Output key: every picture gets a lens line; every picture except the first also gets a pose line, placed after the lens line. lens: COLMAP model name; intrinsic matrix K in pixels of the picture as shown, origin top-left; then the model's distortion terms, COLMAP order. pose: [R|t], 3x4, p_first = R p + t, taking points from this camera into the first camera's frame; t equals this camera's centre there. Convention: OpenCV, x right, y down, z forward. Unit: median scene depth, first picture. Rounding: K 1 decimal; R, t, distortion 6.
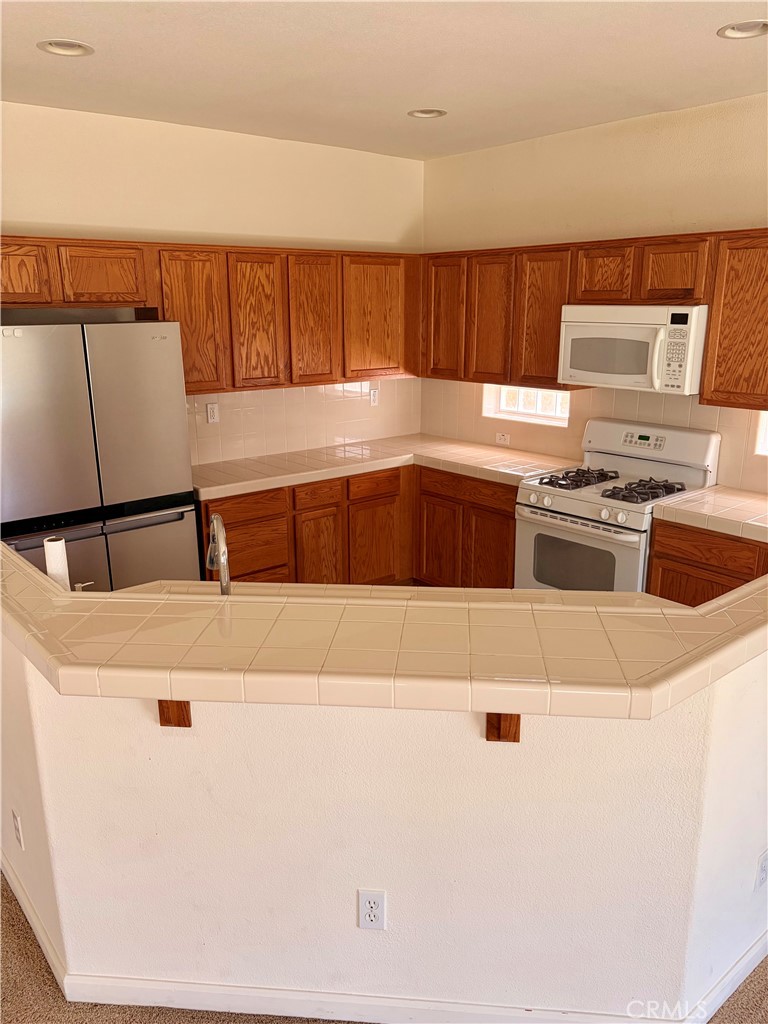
lens RADIAL K [[779.8, 0, 381.5], [0, 779.8, 527.1], [0, 0, 1]] dist [0.006472, -0.001953]
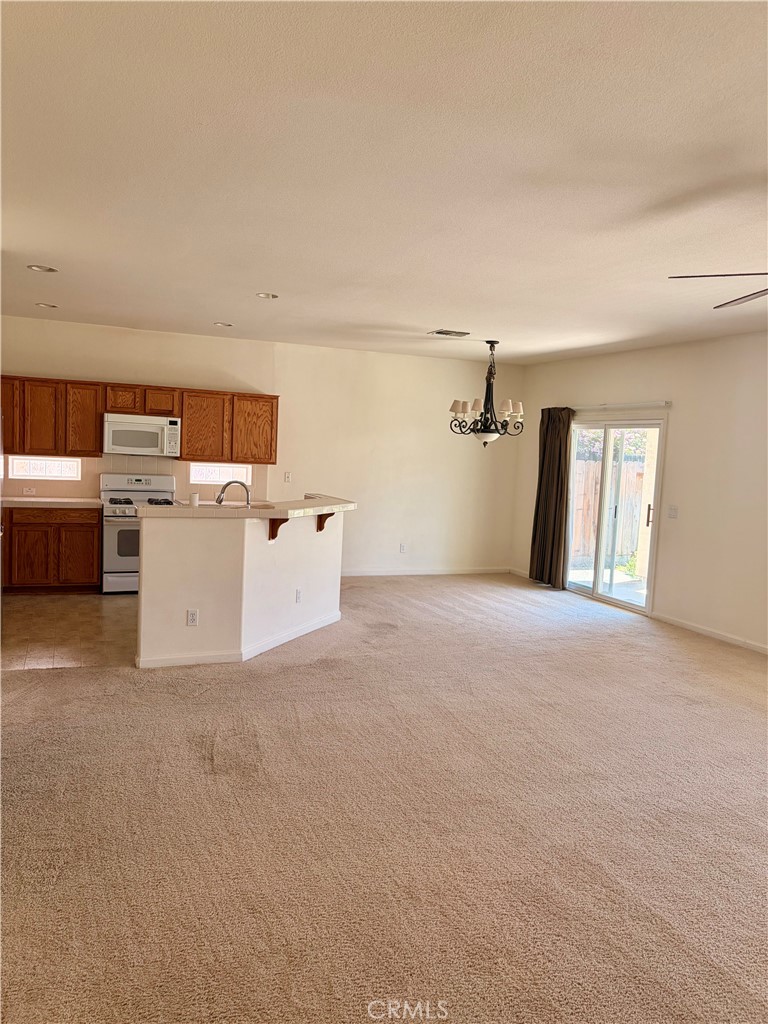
lens RADIAL K [[779.8, 0, 381.5], [0, 779.8, 527.1], [0, 0, 1]] dist [0.006472, -0.001953]
pose [[0.297658, -0.075728, 0.951664, -1.385792], [0.214931, 0.976573, 0.010484, 0.115315], [-0.930164, 0.201422, 0.306961, -0.170187]]
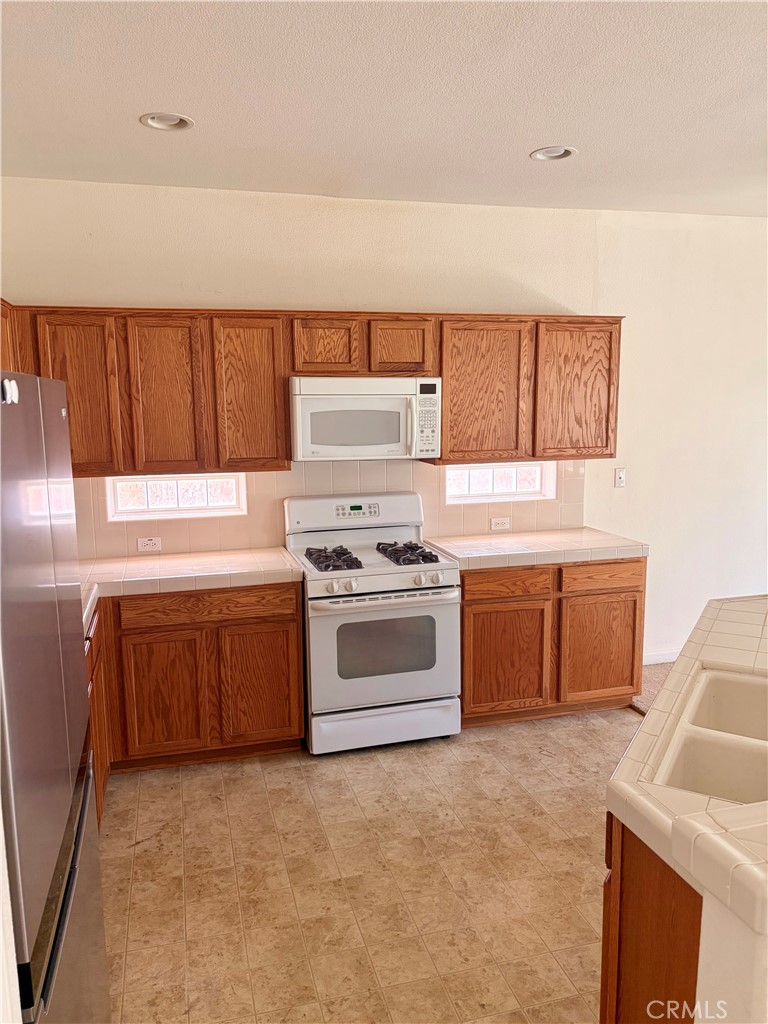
lens RADIAL K [[771.4, 0, 381.9], [0, 771.4, 522.8], [0, 0, 1]] dist [0.099034, -0.003215]
pose [[0.411758, -0.141849, 0.900186, -0.549084], [0.262983, 0.964281, 0.031656, -0.117999], [-0.872522, 0.223699, 0.434354, 0.538525]]
